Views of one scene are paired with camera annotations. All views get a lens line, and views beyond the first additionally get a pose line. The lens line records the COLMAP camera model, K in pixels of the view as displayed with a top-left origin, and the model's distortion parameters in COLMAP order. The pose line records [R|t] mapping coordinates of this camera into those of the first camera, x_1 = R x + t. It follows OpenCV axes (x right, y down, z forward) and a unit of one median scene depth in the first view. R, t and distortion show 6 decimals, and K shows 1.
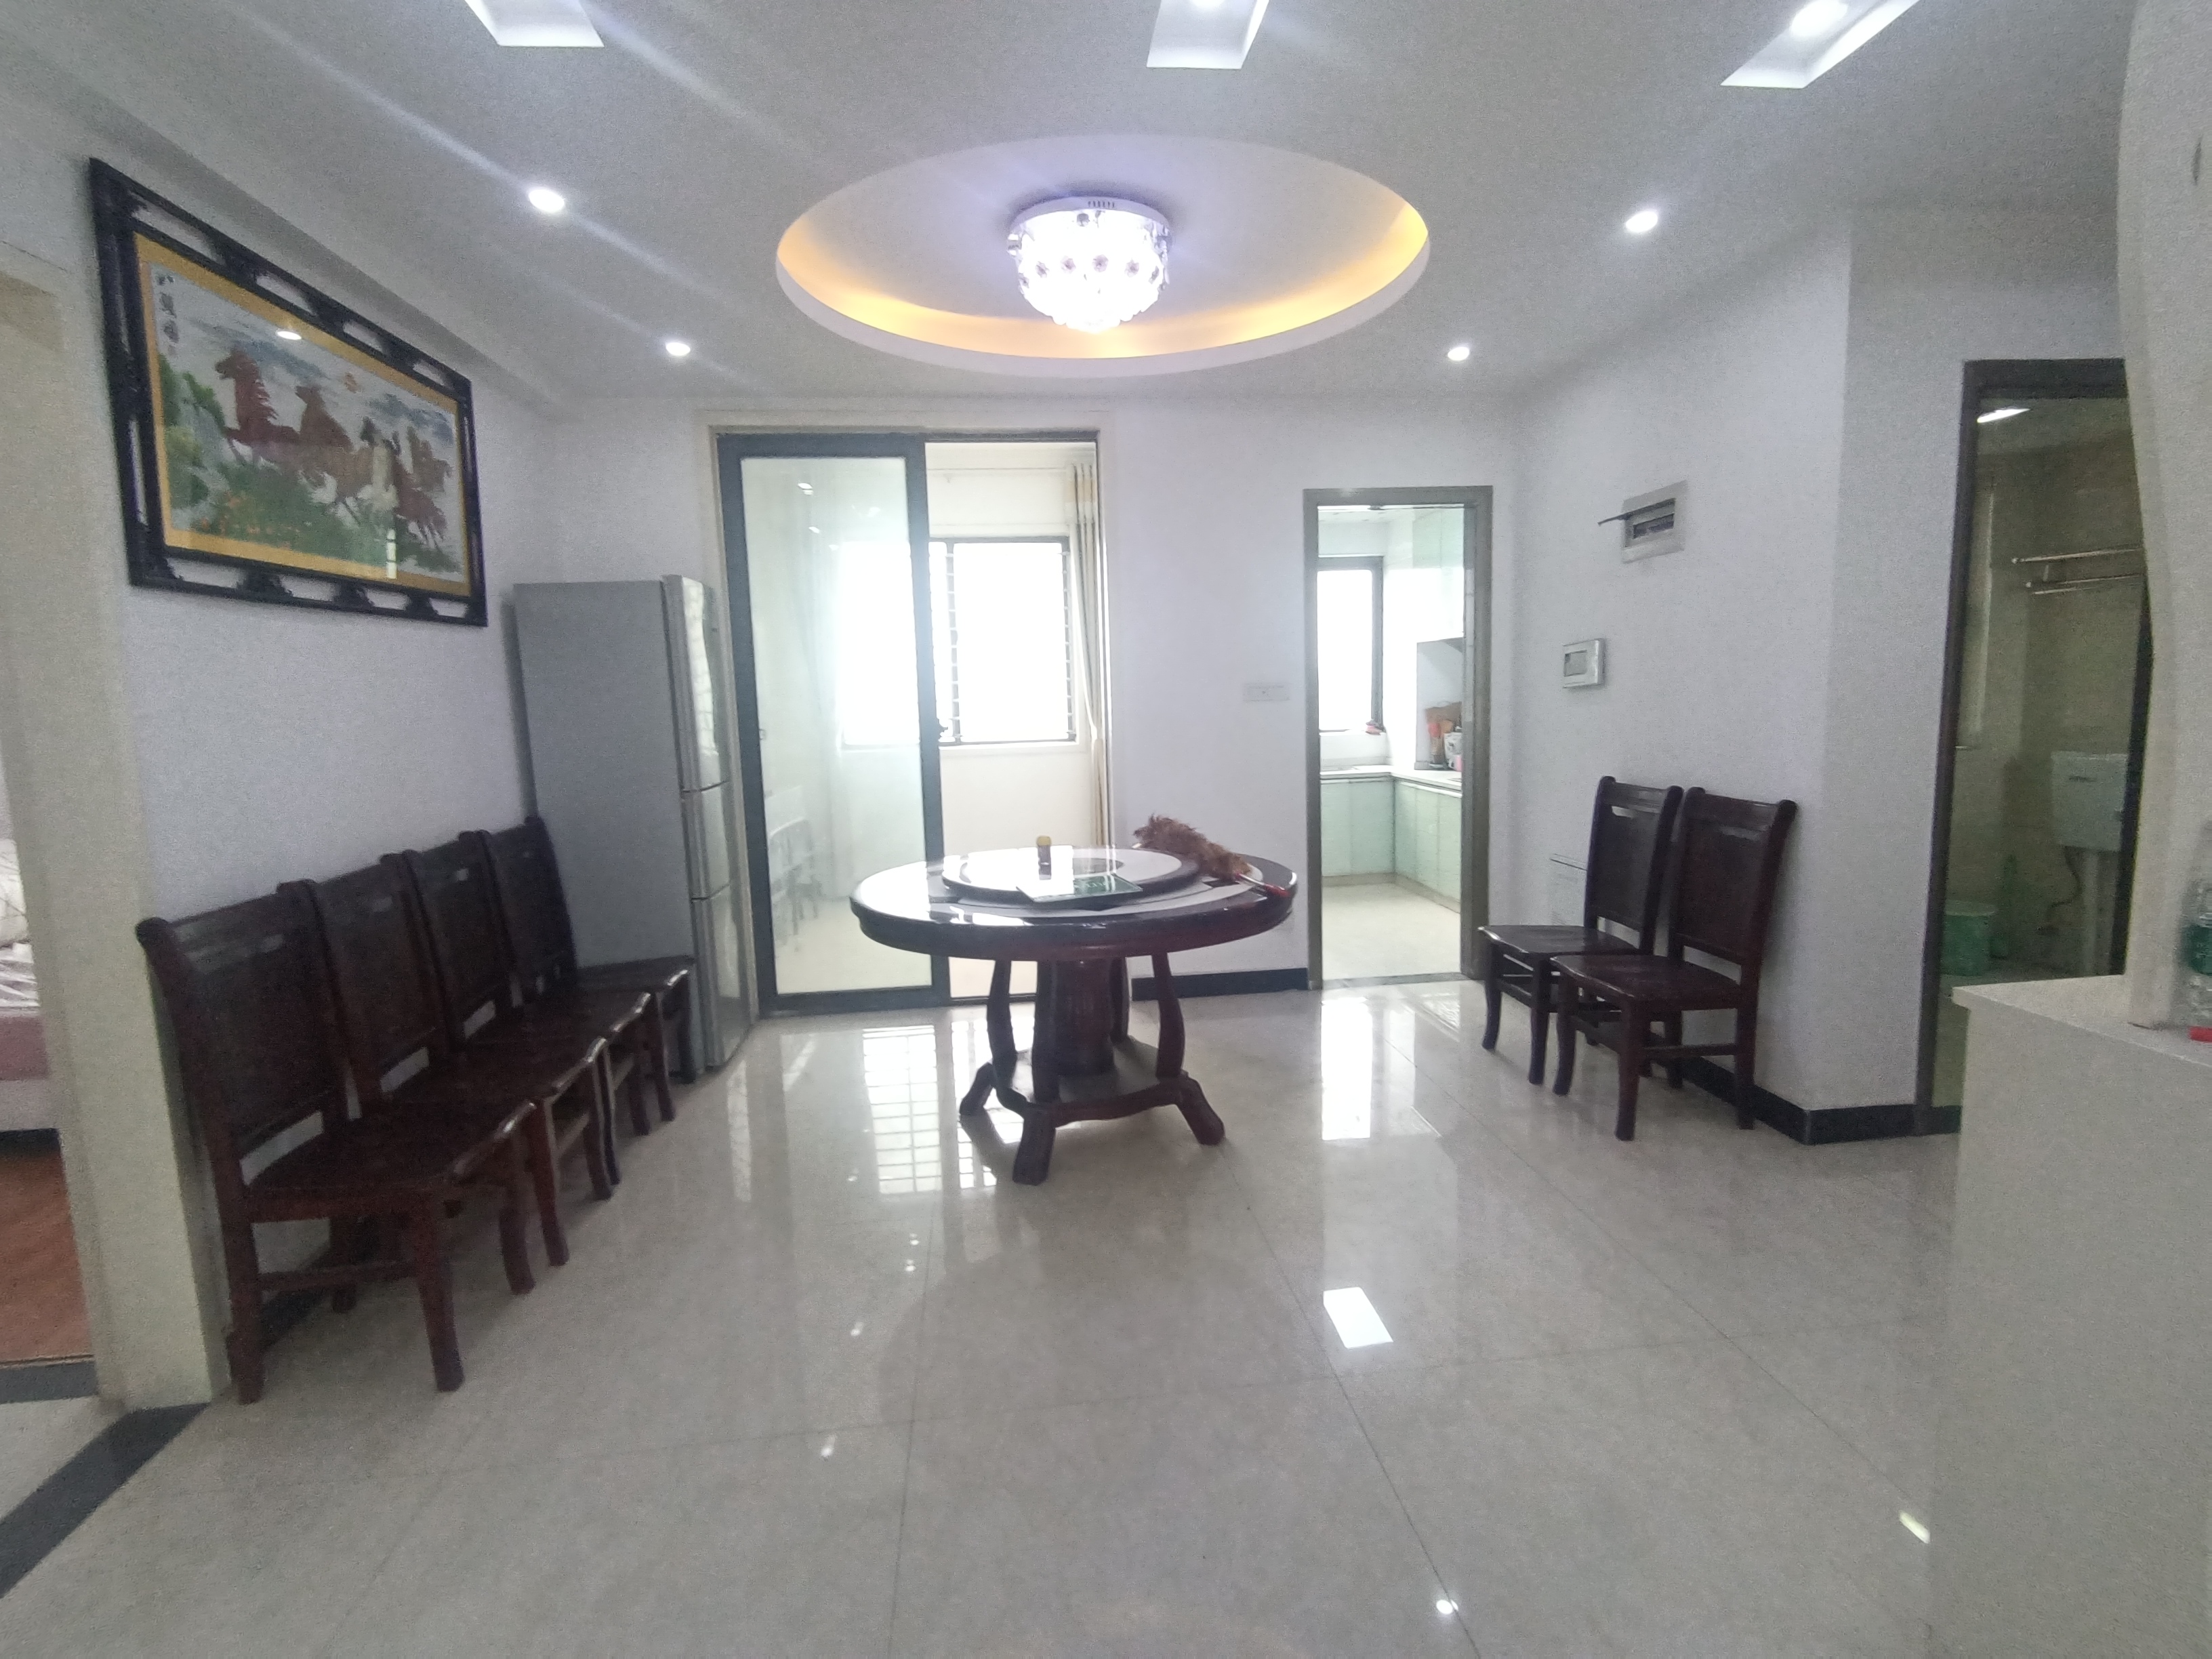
lens RADIAL K [[1111.6, 0, 1105.5], [0, 1111.6, 828.7], [0, 0, 1]] dist [0.012459, -0.003064]
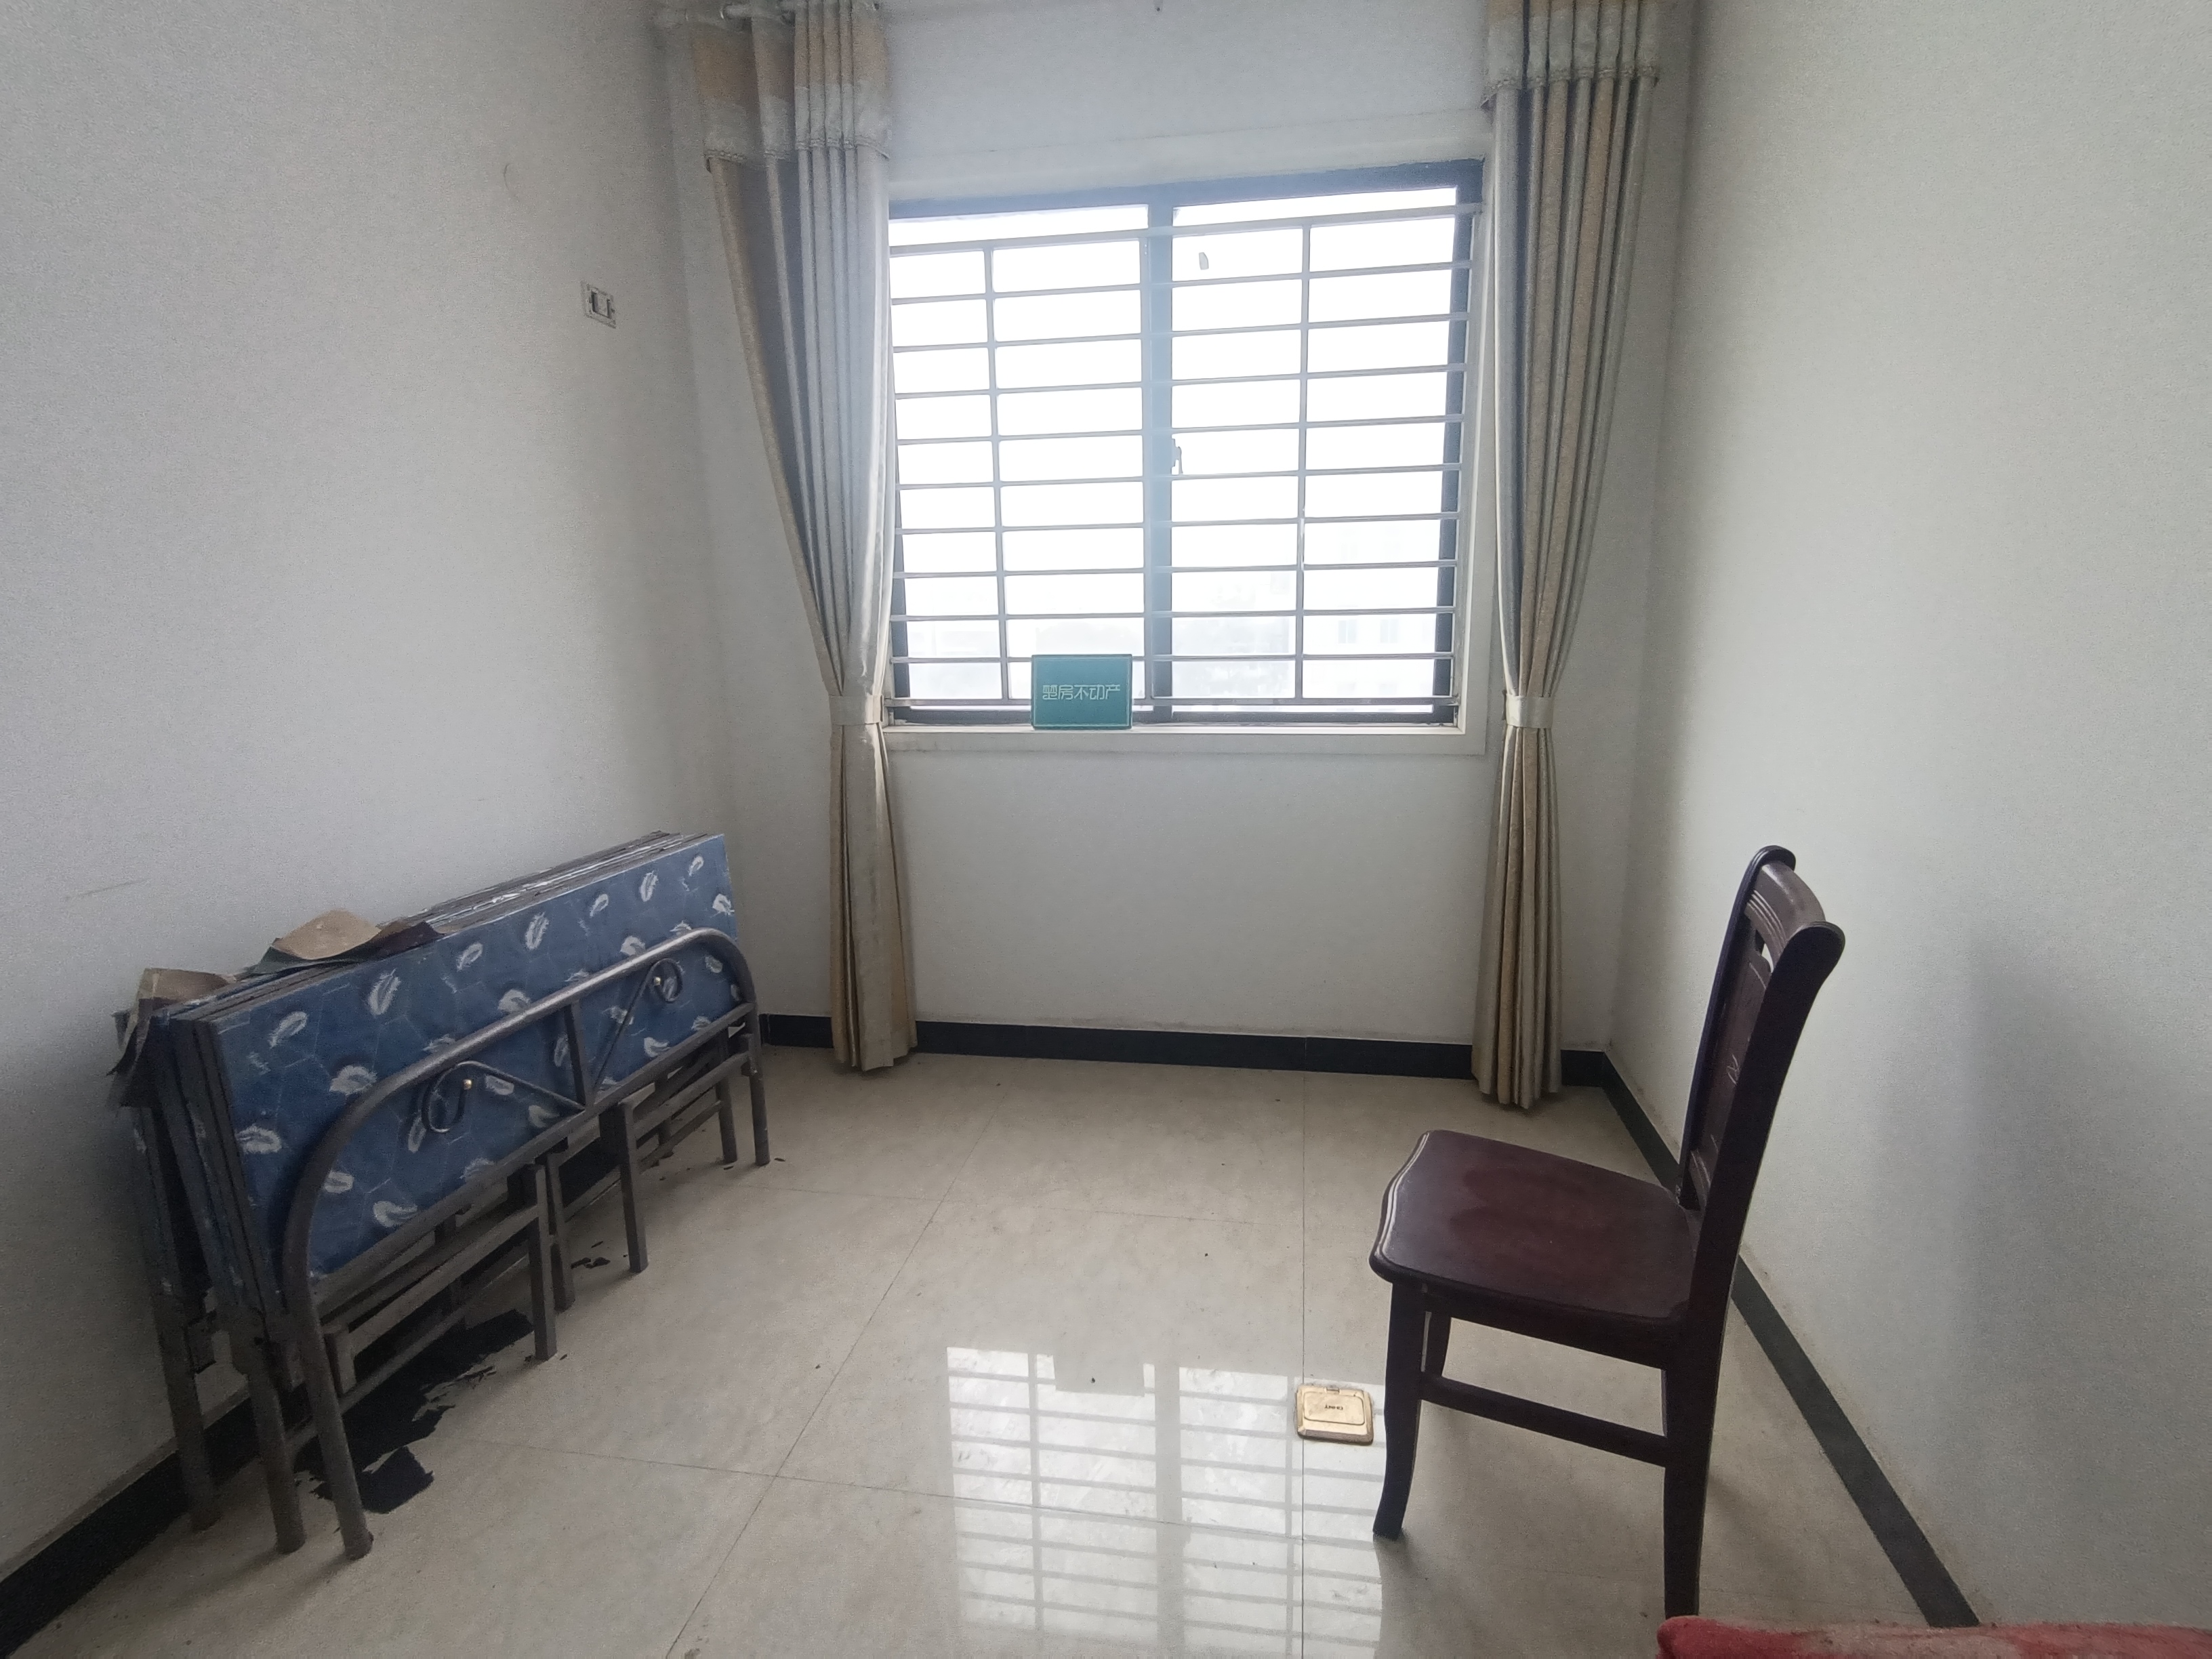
lens RADIAL K [[1111.6, 0, 1103.0], [0, 1111.6, 834.8], [0, 0, 1]] dist [0.012459, -0.003064]
pose [[0.964904, 0.065771, -0.254231, -0.045158], [-0.044938, 0.995202, 0.086908, -0.069928], [0.258728, -0.072434, 0.963231, 0.599514]]
